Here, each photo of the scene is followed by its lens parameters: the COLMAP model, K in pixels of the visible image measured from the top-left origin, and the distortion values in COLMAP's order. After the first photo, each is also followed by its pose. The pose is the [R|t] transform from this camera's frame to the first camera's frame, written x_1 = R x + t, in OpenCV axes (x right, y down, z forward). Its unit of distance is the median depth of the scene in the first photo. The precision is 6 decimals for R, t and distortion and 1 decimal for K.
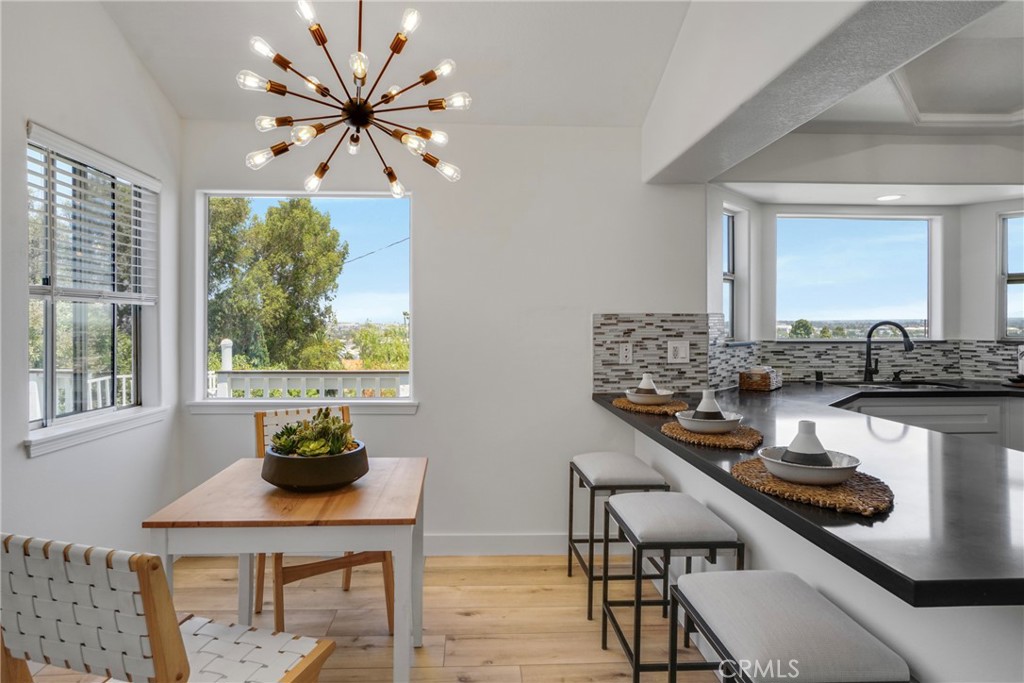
lens RADIAL K [[580.7, 0, 500.9], [0, 580.7, 323.5], [0, 0, 1]] dist [-0.014901, 0.002207]
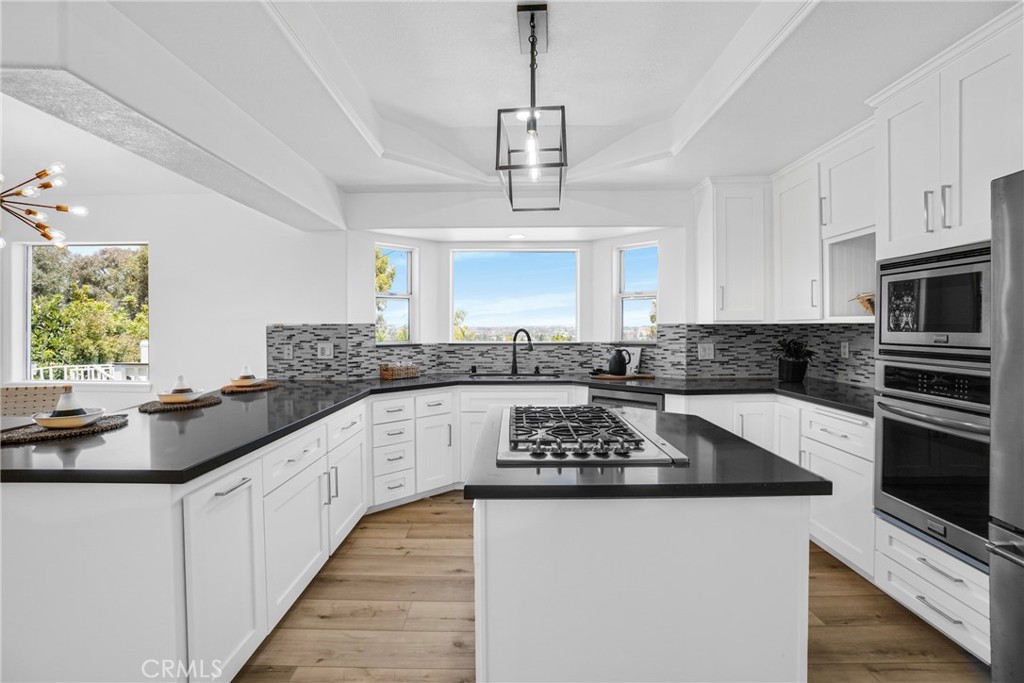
lens RADIAL K [[463.8, 0, 497.2], [0, 463.8, 331.7], [0, 0, 1]] dist [-0.057423, 0.020854]
pose [[0.998036, -0.000034, -0.062649, 0.667693], [0.000467, 0.999976, 0.006894, -0.004302], [0.062647, -0.006909, 0.998012, -0.073458]]
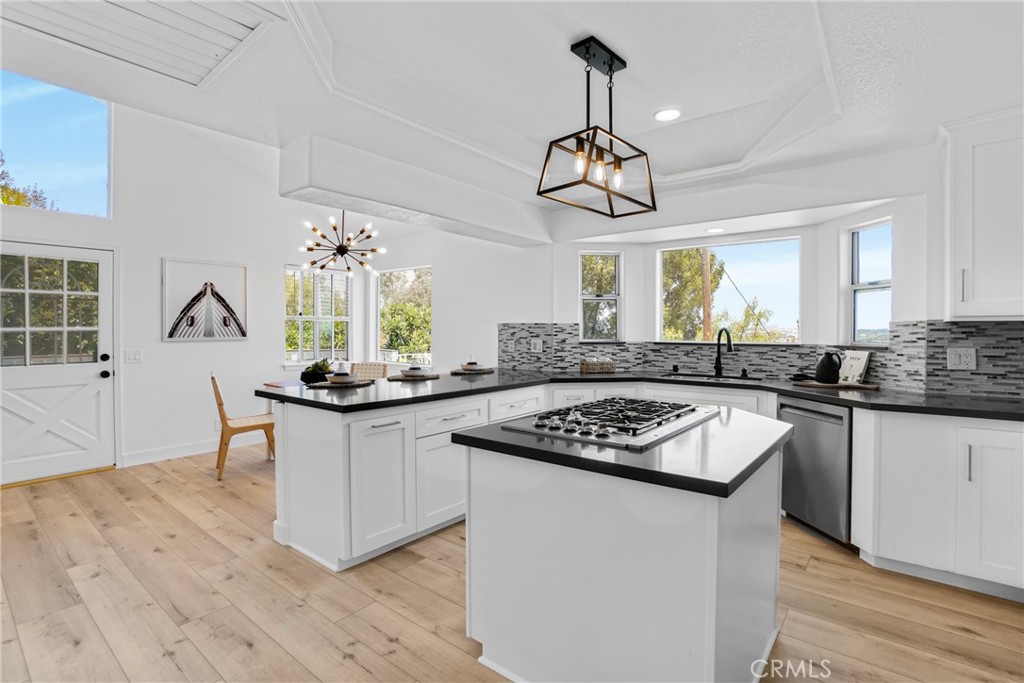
lens RADIAL K [[473.8, 0, 512.9], [0, 473.8, 329.2], [0, 0, 1]] dist [-0.056419, 0.022702]
pose [[0.758179, 0.002485, -0.652042, 0.969536], [-0.003797, 0.999993, -0.000604, 0.001397], [0.652035, 0.002934, 0.758183, -0.073439]]
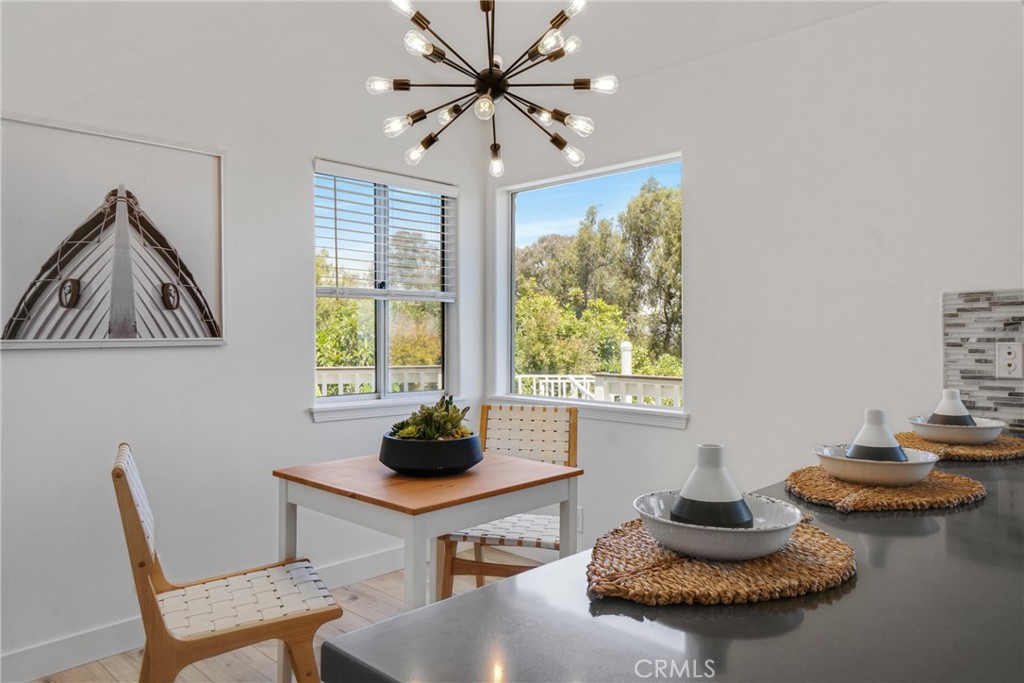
lens RADIAL K [[702.6, 0, 511.7], [0, 702.6, 322.5], [0, 0, 1]] dist [0.031498, 0.000752]
pose [[0.683716, -0.013688, -0.729620, 0.330217], [0.001406, 0.999847, -0.017440, 0.022228], [0.729747, 0.010898, 0.683630, 0.135556]]
